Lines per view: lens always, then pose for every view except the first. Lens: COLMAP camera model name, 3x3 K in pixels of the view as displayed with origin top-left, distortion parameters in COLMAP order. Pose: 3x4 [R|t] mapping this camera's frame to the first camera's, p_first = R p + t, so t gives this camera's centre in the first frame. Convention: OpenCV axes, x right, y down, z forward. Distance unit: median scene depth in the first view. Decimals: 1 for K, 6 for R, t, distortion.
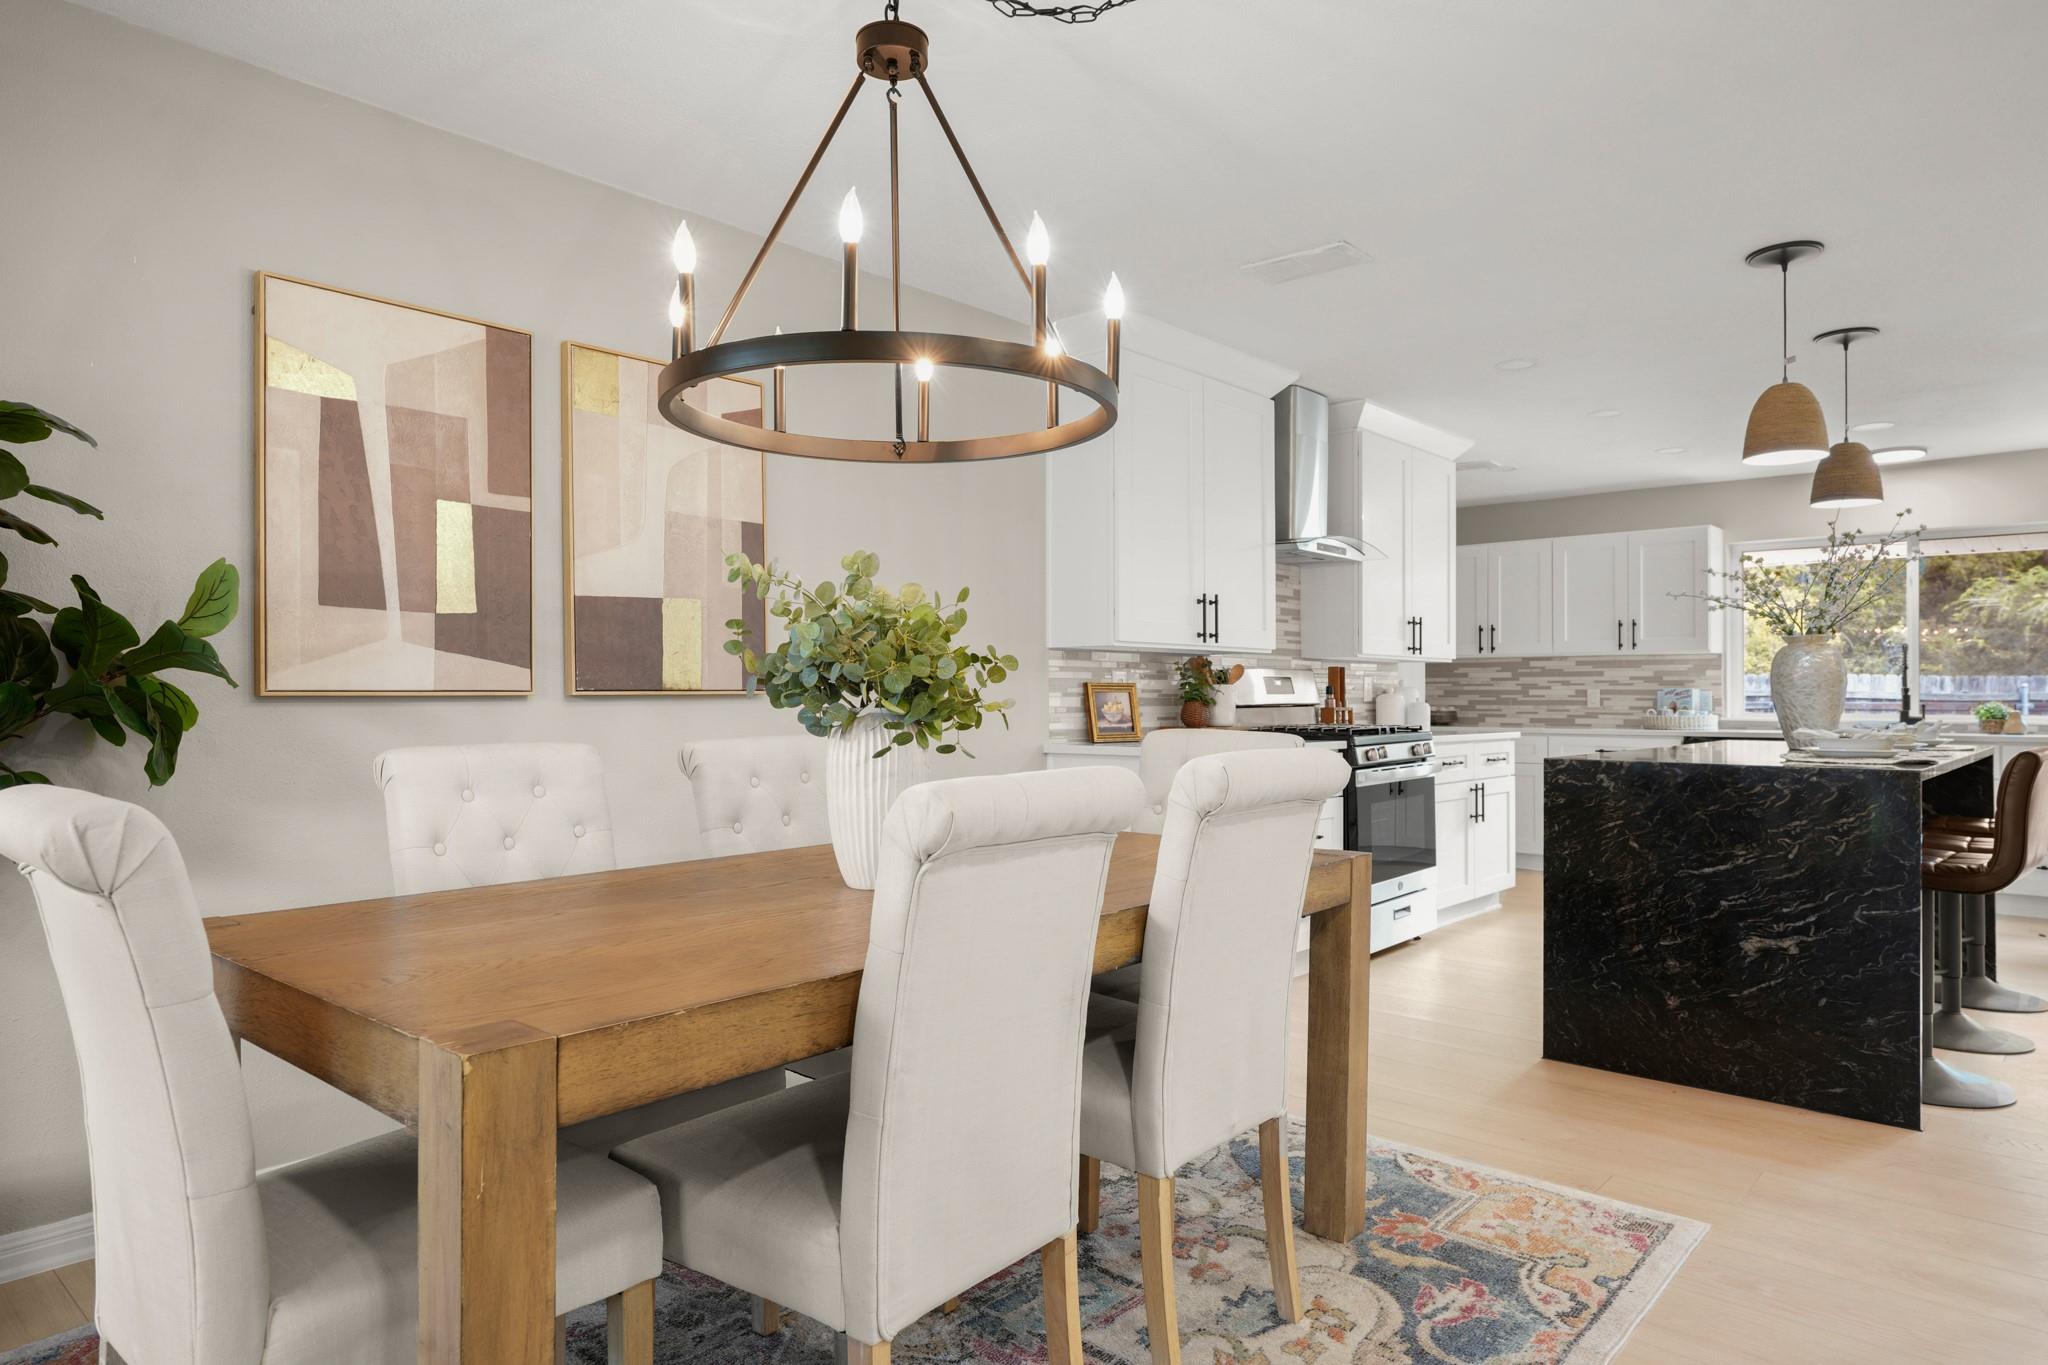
lens RADIAL K [[1215.1, 0, 1021.1], [0, 1215.1, 692.2], [0, 0, 1]] dist [-0.008916, 0.006360]
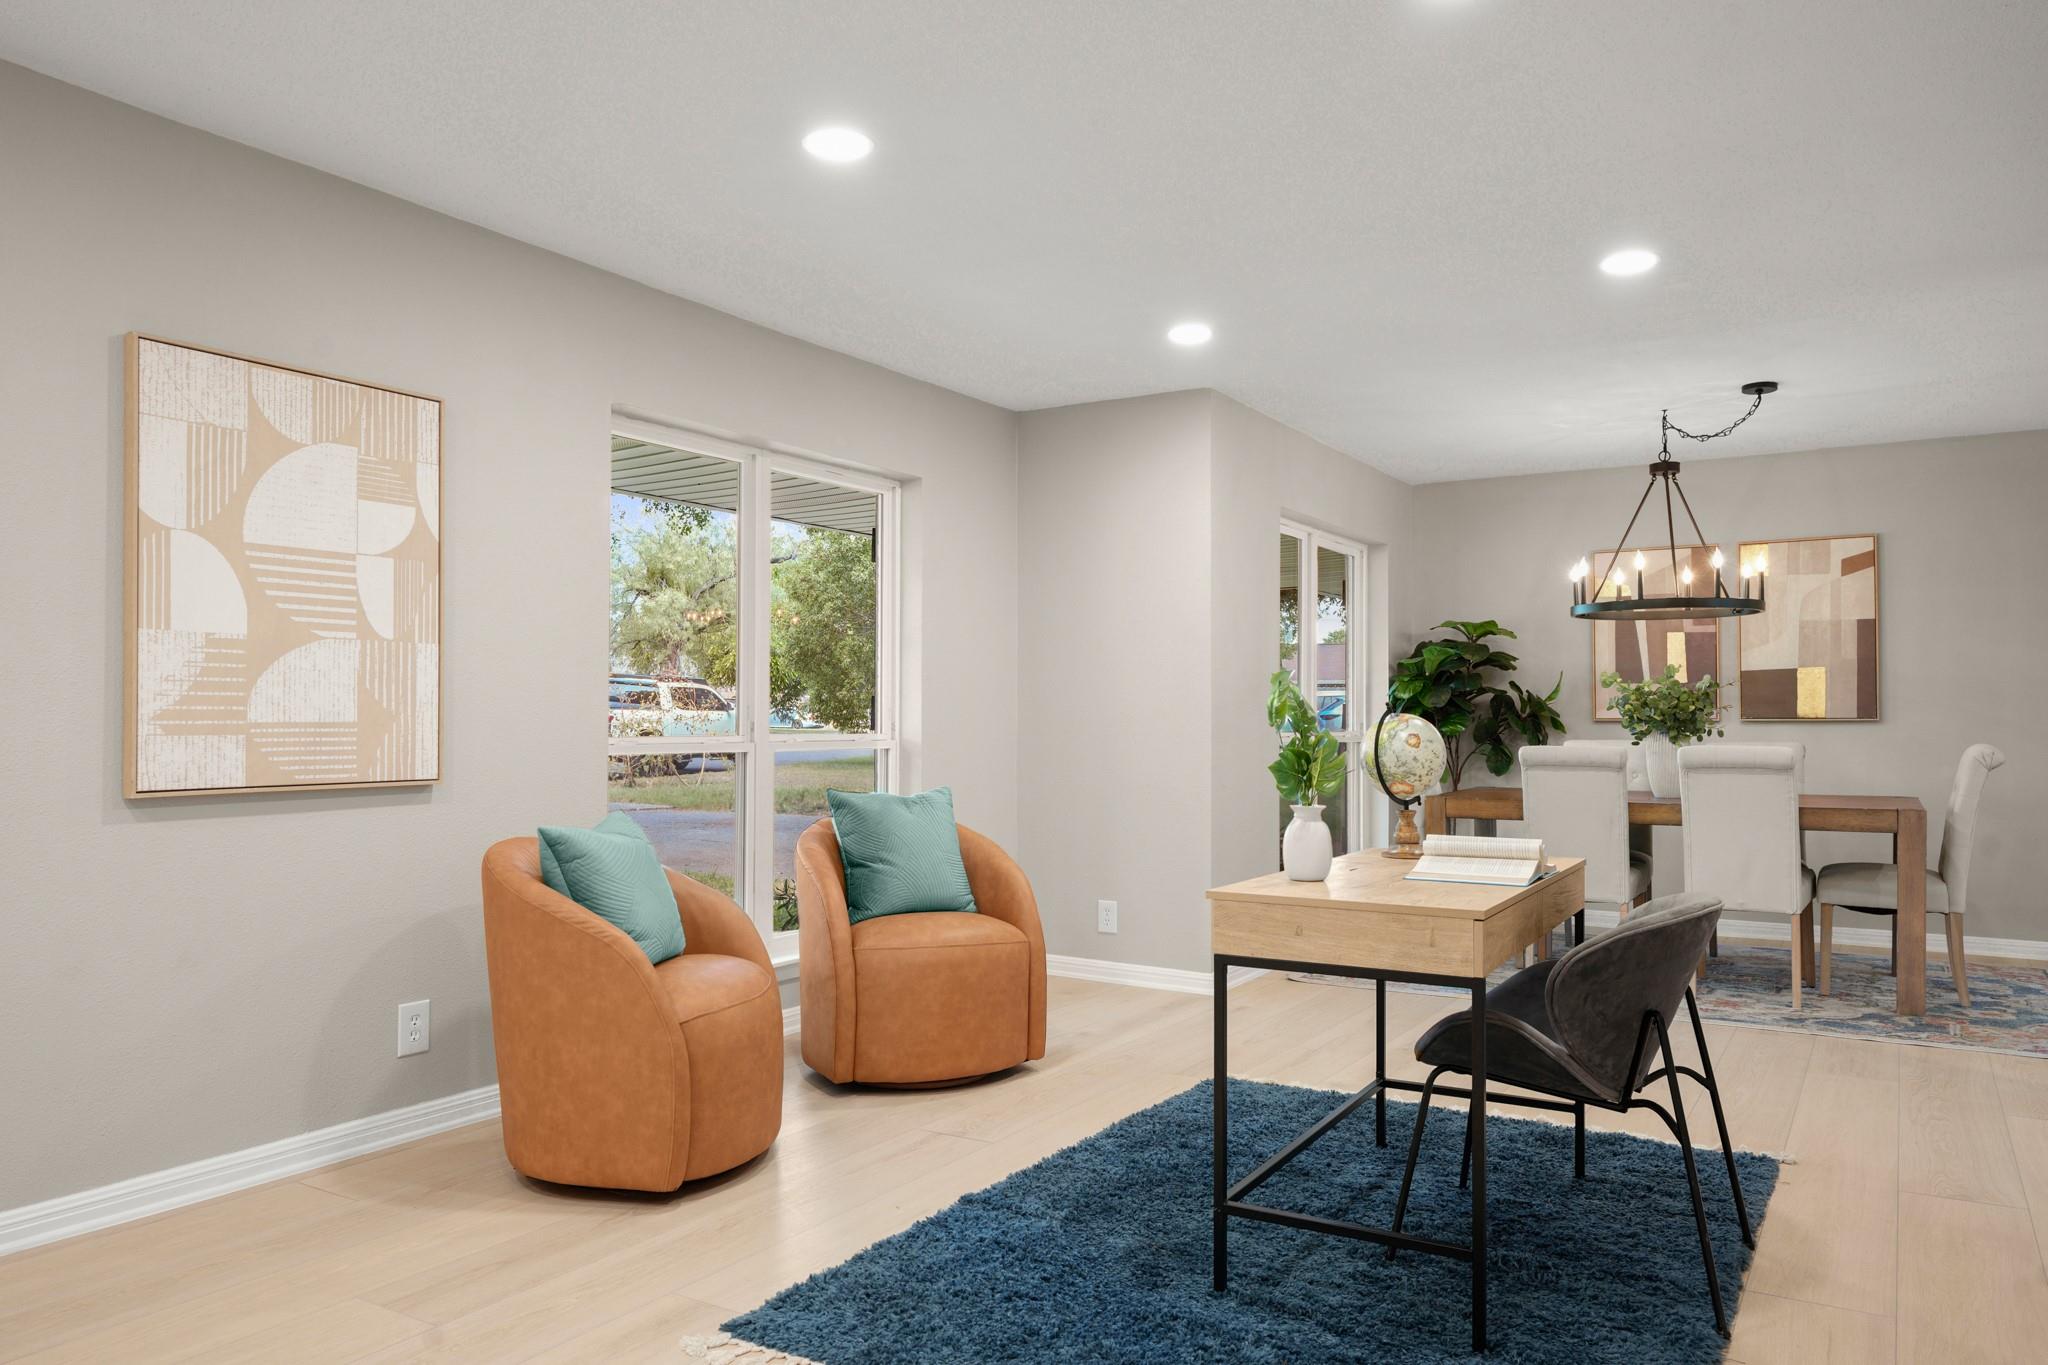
lens RADIAL K [[1410.9, 0, 1018.6], [0, 1410.9, 690.8], [0, 0, 1]] dist [0.009866, -0.007137]
pose [[0.171548, -0.017035, -0.985028, 0.903400], [0.002828, 0.999855, -0.016799, -0.006042], [0.985172, 0.000096, 0.171572, -0.298114]]
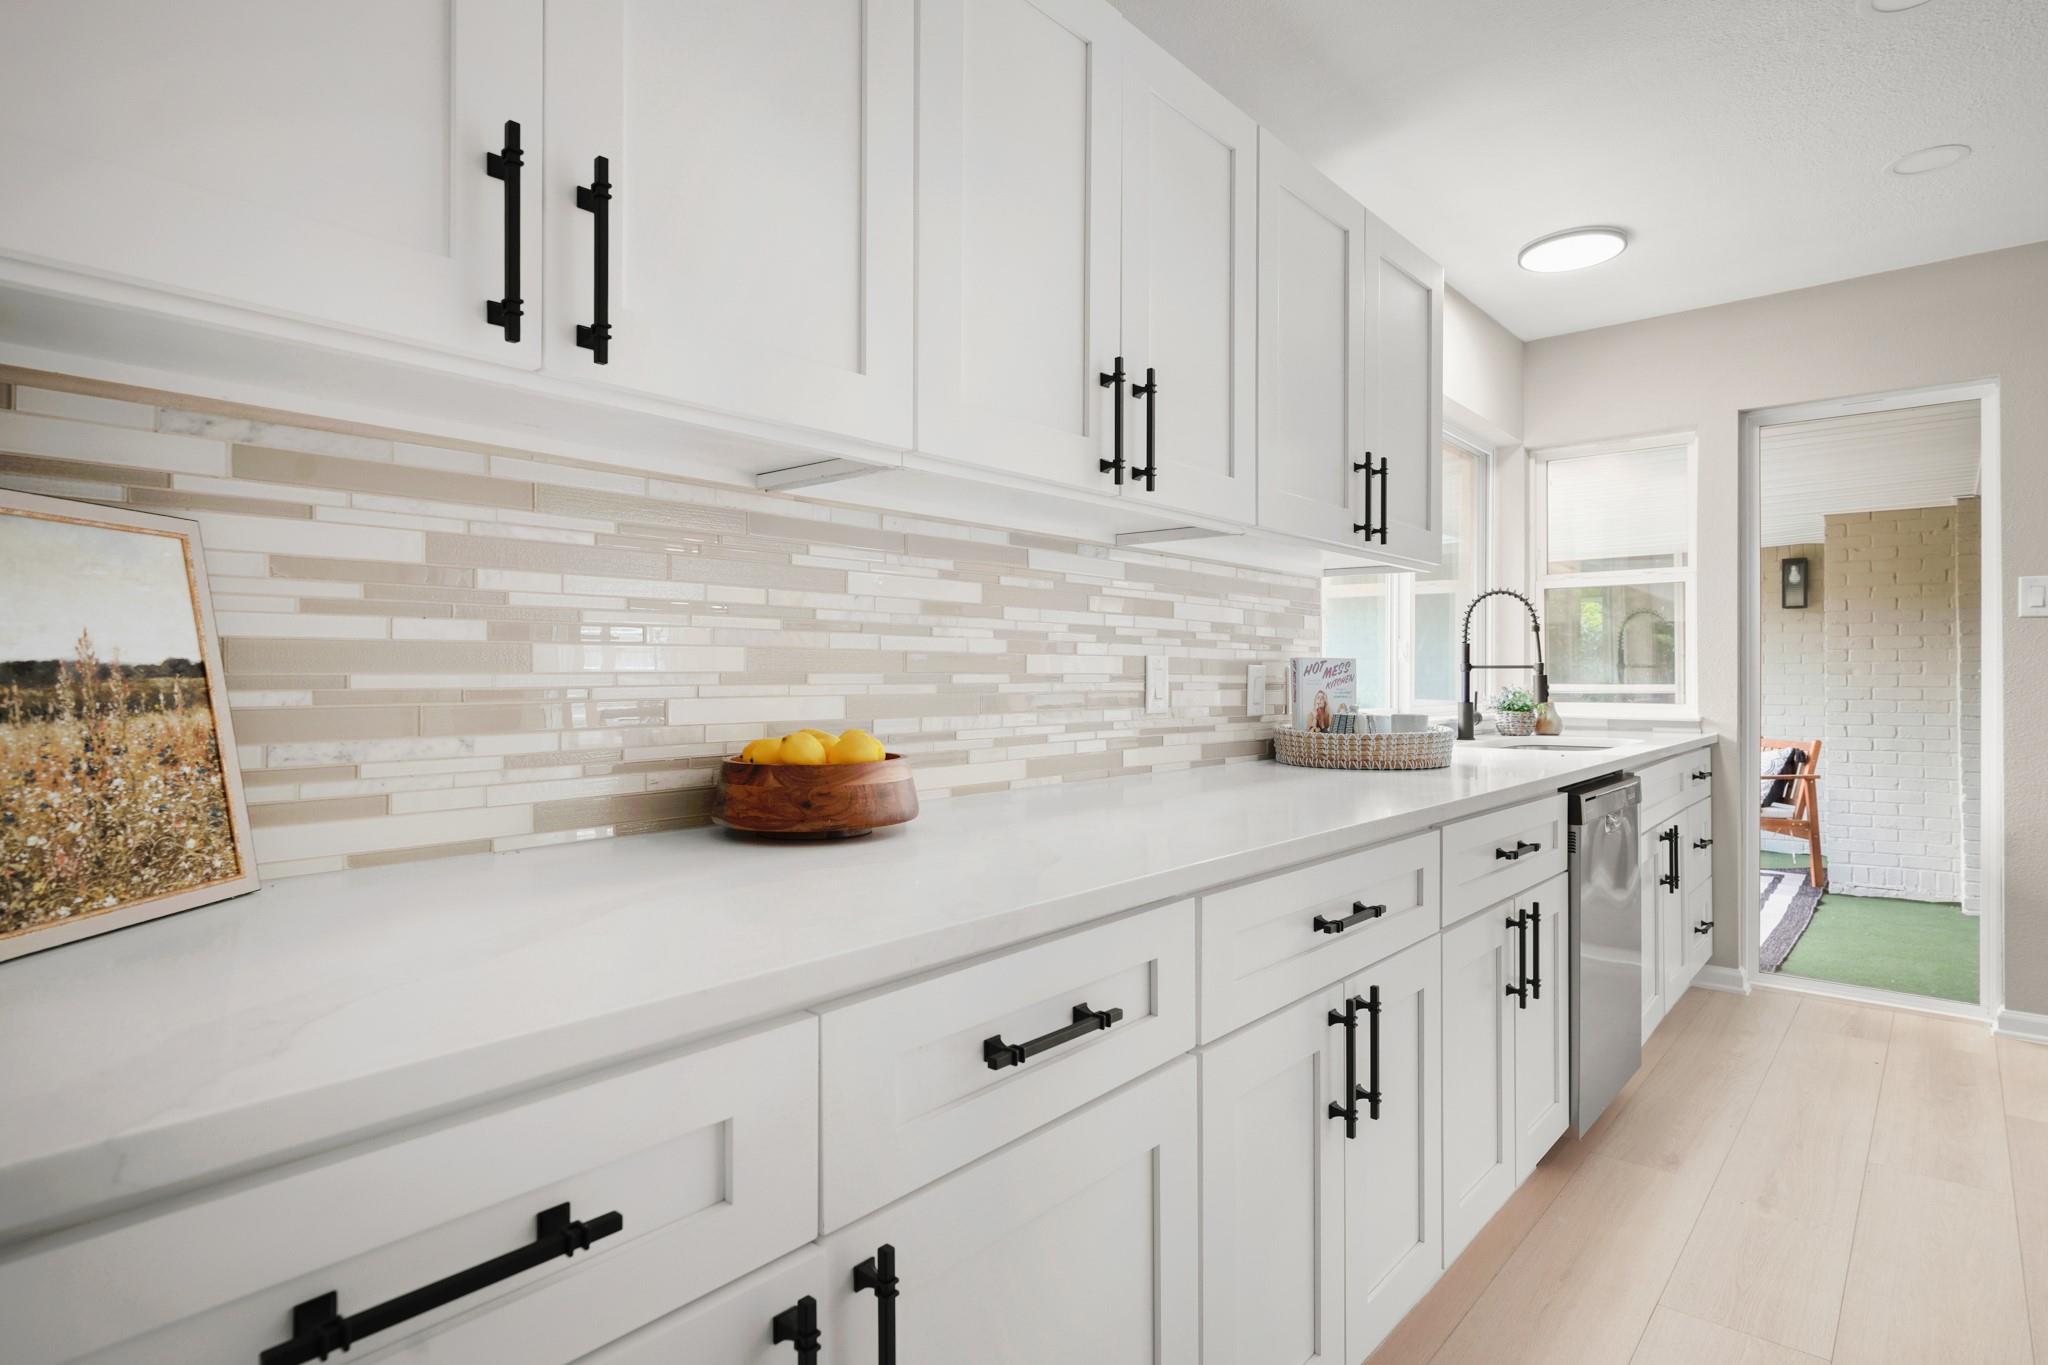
lens RADIAL K [[1069.5, 0, 1018.4], [0, 1069.5, 654.4], [0, 0, 1]] dist [0.000262, 0.001061]
pose [[-0.007882, 0.017551, 0.999815, 0.259155], [-0.009341, 0.999801, -0.017624, 0.003112], [-0.999925, -0.009479, -0.007717, 1.421574]]
